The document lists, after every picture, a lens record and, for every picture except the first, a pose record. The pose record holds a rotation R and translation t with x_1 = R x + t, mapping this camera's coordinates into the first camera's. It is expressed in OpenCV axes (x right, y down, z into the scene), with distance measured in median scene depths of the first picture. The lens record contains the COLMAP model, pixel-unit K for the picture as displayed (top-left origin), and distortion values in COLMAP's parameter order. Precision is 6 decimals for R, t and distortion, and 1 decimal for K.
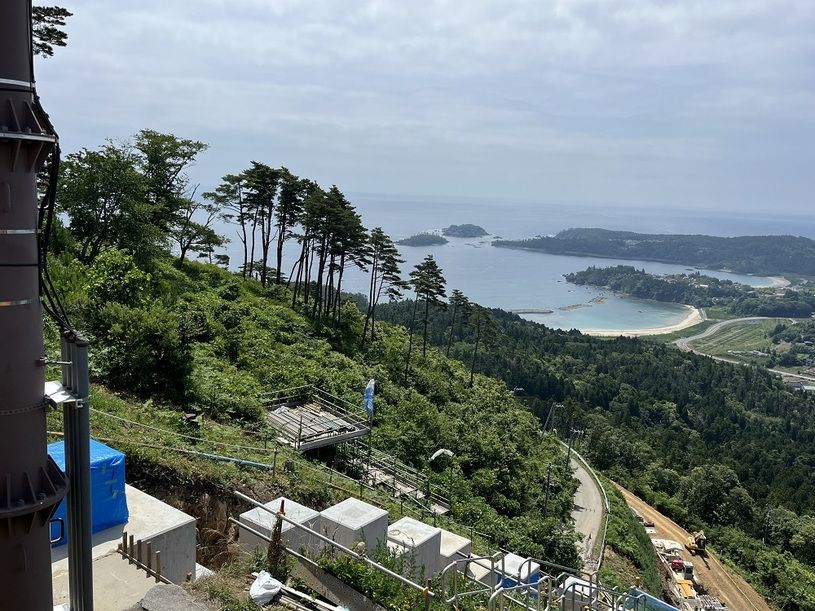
lens RADIAL K [[708.7, 0, 407.5], [0, 708.7, 305.5], [0, 0, 1]] dist [0.059581, -0.075020]
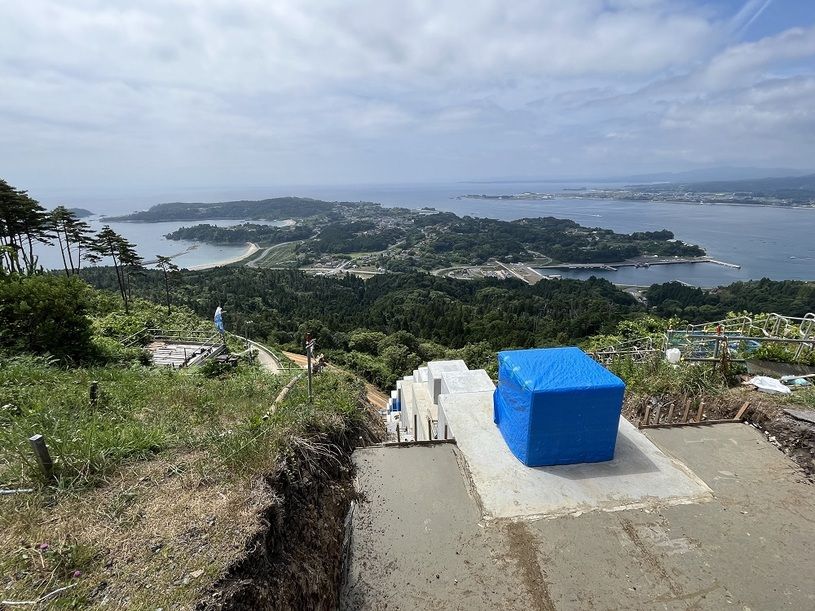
lens RADIAL K [[406.6, 0, 407.5], [0, 406.6, 305.5], [0, 0, 1]] dist [-0.003377, -0.000424]
pose [[0.712568, -0.260325, 0.651519, -0.106998], [0.158189, 0.964316, 0.212297, -0.000169], [-0.683537, -0.048213, 0.728322, 0.080709]]
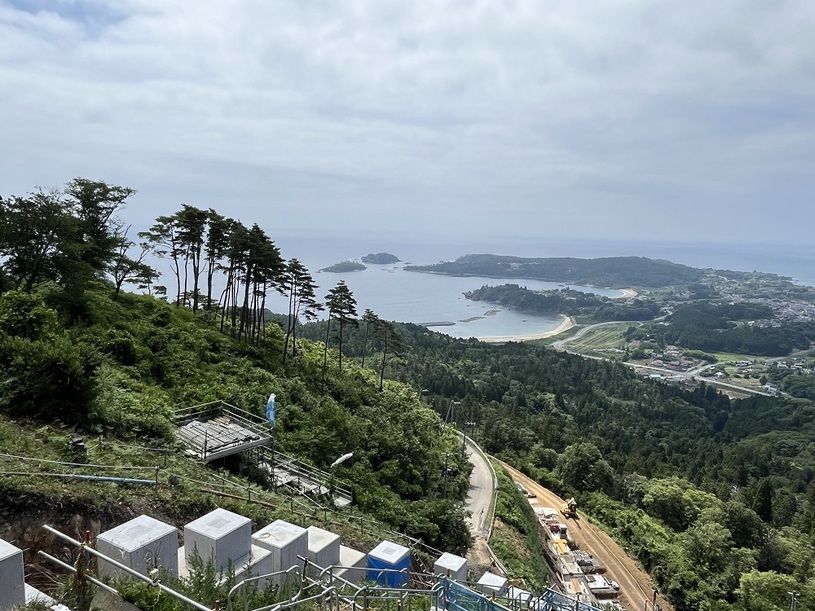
lens RADIAL K [[597.6, 0, 407.5], [0, 597.6, 305.5], [0, 0, 1]] dist [-0.002431, -0.003321]
pose [[0.991971, -0.035387, 0.121415, 0.018794], [0.038651, 0.998949, -0.024630, -0.001455], [-0.120416, 0.029125, 0.992296, 0.007555]]
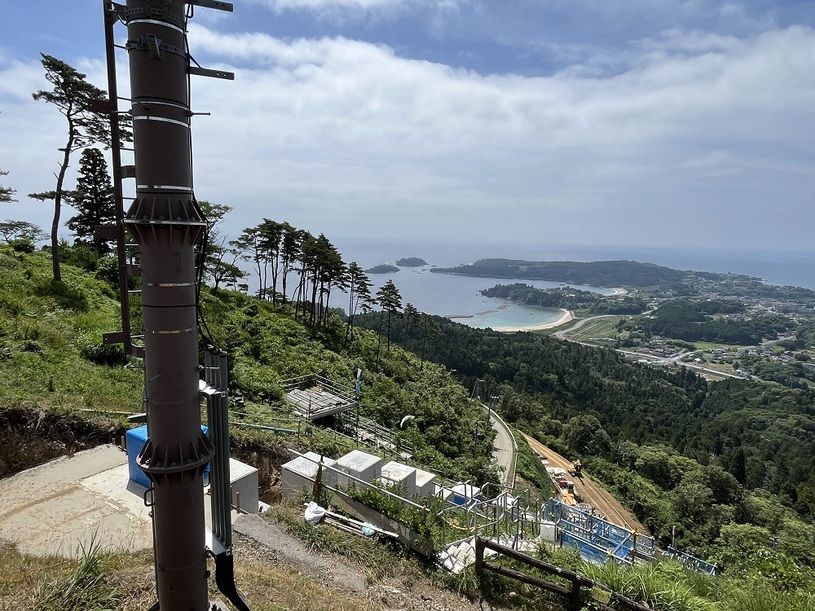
lens RADIAL K [[493.3, 0, 407.5], [0, 493.3, 305.5], [0, 0, 1]] dist [-0.007121, -0.000023]
pose [[0.996966, -0.032337, 0.070810, -0.006025], [0.033635, 0.999286, -0.017212, -0.000740], [-0.070203, 0.019541, 0.997341, -0.003112]]
